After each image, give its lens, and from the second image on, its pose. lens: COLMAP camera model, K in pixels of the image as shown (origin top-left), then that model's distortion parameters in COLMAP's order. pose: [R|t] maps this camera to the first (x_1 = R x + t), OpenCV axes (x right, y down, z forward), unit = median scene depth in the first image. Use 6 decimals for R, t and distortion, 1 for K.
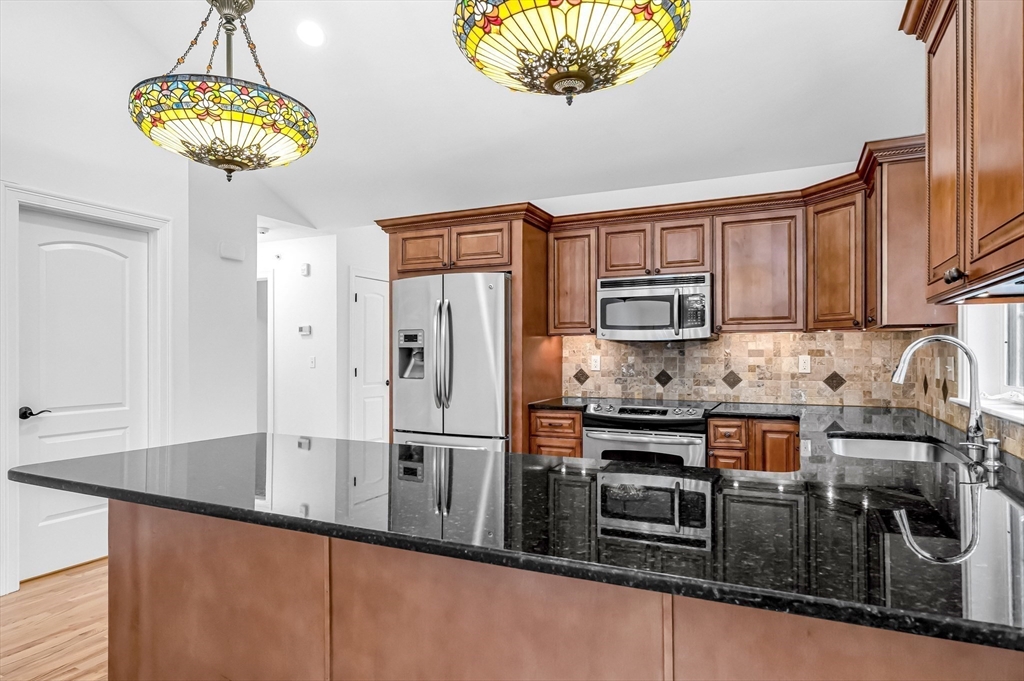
lens RADIAL K [[603.7, 0, 511.3], [0, 603.7, 359.0], [0, 0, 1]] dist [0.003135, -0.001261]
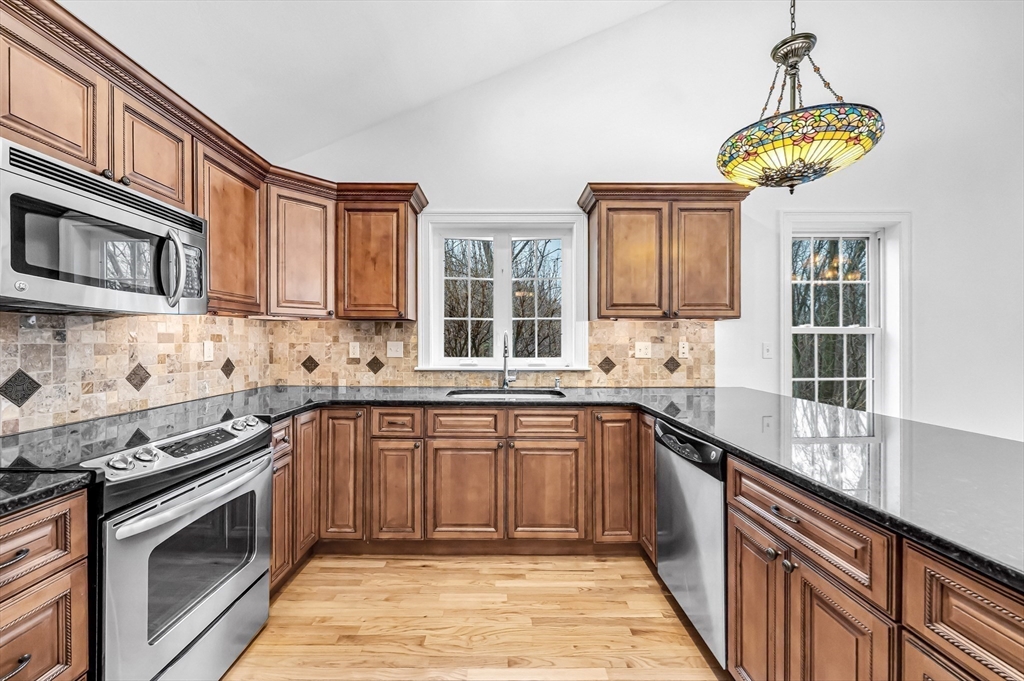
lens RADIAL K [[410.4, 0, 501.8], [0, 410.4, 341.9], [0, 0, 1]] dist [-0.002354, 0.001507]
pose [[-0.427809, 0.000012, 0.903869, -0.224514], [0.007490, 0.999966, 0.003532, -0.003346], [-0.903838, 0.008281, -0.427795, 0.854902]]
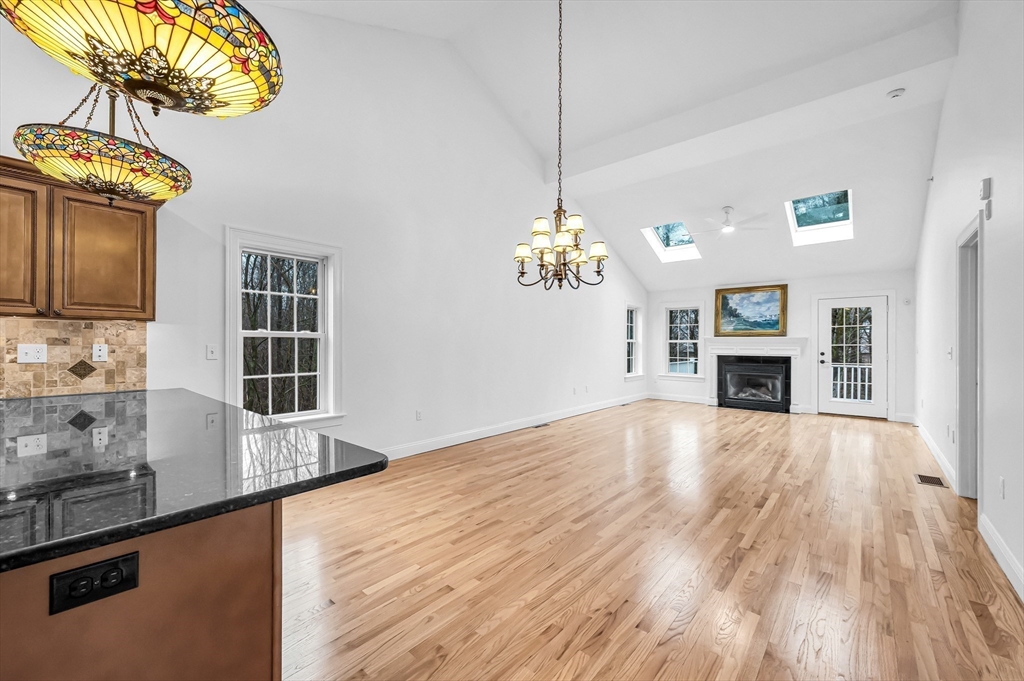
lens RADIAL K [[410.4, 0, 511.2], [0, 410.4, 341.4], [0, 0, 1]] dist [-0.002354, 0.001507]
pose [[-0.963286, 0.001720, 0.268472, -0.532967], [0.001567, 0.999998, -0.000783, -0.001062], [-0.268473, -0.000334, -0.963287, 0.715974]]
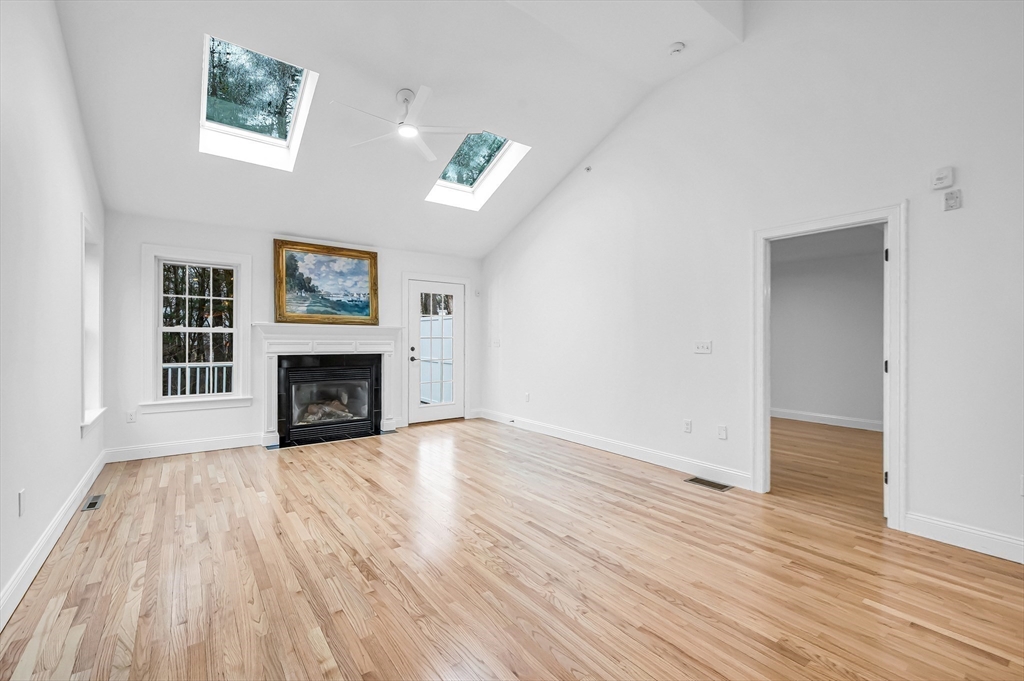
lens RADIAL K [[427.4, 0, 513.5], [0, 427.4, 341.0], [0, 0, 1]] dist [-0.002406, 0.000393]
pose [[-0.459961, 0.005268, -0.887923, -0.196496], [-0.009606, 0.999894, 0.010908, 0.007225], [0.887887, 0.013546, -0.459862, -0.418145]]
